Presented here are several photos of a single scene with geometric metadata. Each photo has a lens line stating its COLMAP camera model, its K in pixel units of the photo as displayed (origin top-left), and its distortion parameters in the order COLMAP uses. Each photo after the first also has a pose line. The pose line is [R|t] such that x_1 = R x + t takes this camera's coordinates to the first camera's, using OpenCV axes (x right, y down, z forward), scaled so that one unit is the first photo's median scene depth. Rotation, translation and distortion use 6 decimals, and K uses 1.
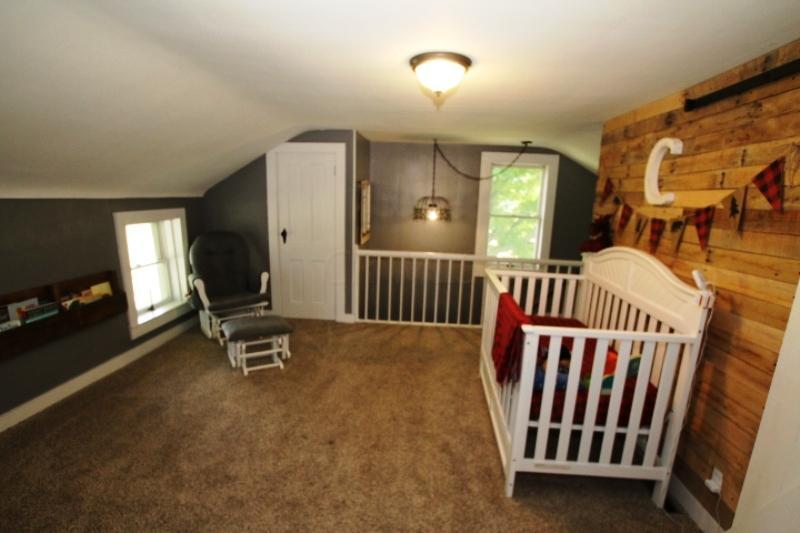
lens RADIAL K [[394.6, 0, 403.3], [0, 394.6, 280.9], [0, 0, 1]] dist [-0.069736, 0.039649]
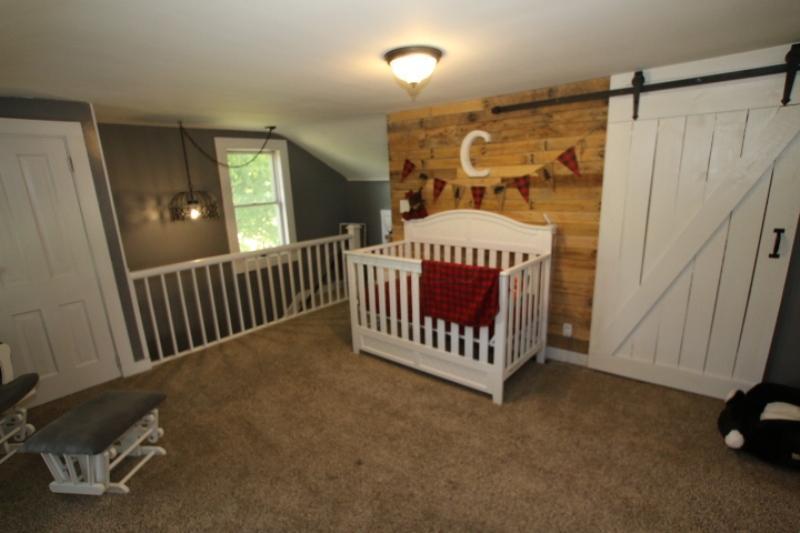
lens RADIAL K [[394.6, 0, 403.3], [0, 394.6, 280.9], [0, 0, 1]] dist [-0.069736, 0.039649]
pose [[0.600178, -0.261651, 0.755860, -0.734623], [0.231570, 0.961354, 0.148911, -0.110114], [-0.765612, 0.085661, 0.637574, 0.323627]]
